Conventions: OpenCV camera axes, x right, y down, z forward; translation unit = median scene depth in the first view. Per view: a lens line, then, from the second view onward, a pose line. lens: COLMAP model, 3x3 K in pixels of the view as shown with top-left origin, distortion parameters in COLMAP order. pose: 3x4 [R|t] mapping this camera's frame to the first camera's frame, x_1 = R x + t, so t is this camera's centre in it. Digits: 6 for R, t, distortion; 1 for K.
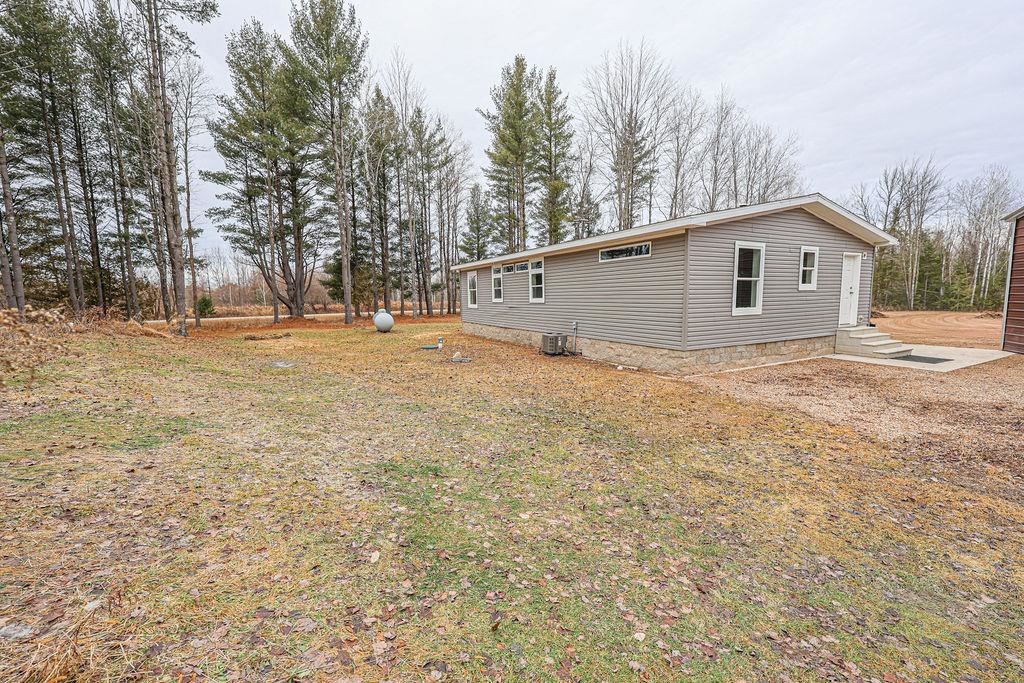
lens RADIAL K [[410.2, 0, 510.1], [0, 410.2, 338.6], [0, 0, 1]] dist [0.000691, 0.000226]
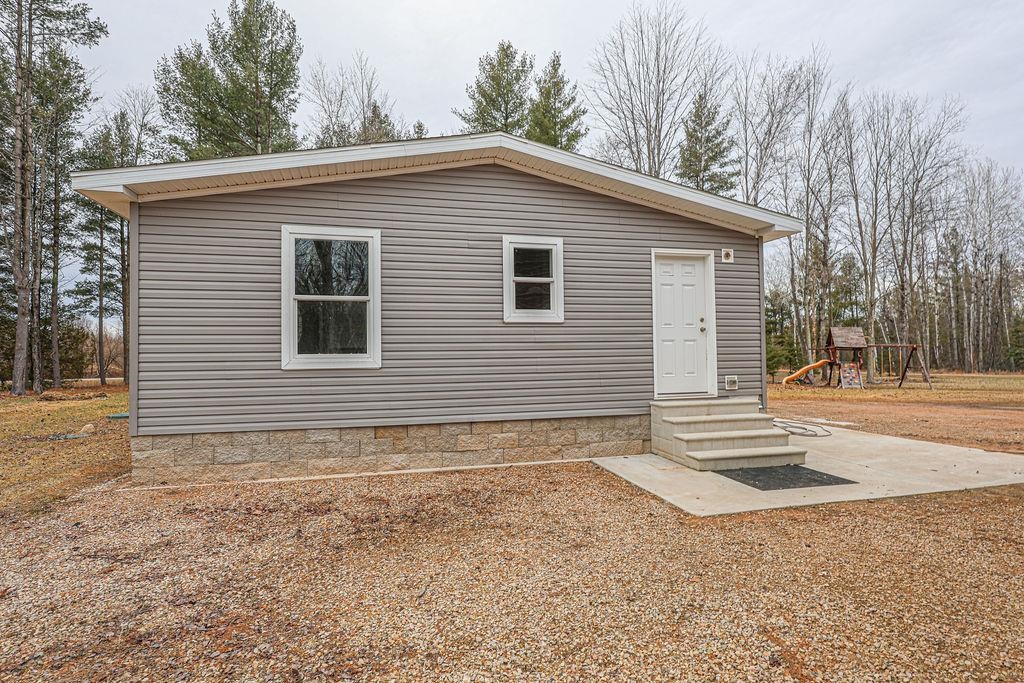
lens RADIAL K [[516.0, 0, 511.5], [0, 516.0, 343.0], [0, 0, 1]] dist [-0.001475, -0.000753]
pose [[0.973354, -0.002435, -0.229296, 0.314267], [-0.024967, 0.992873, -0.116531, -0.007176], [0.227945, 0.119151, 0.966356, 0.145629]]
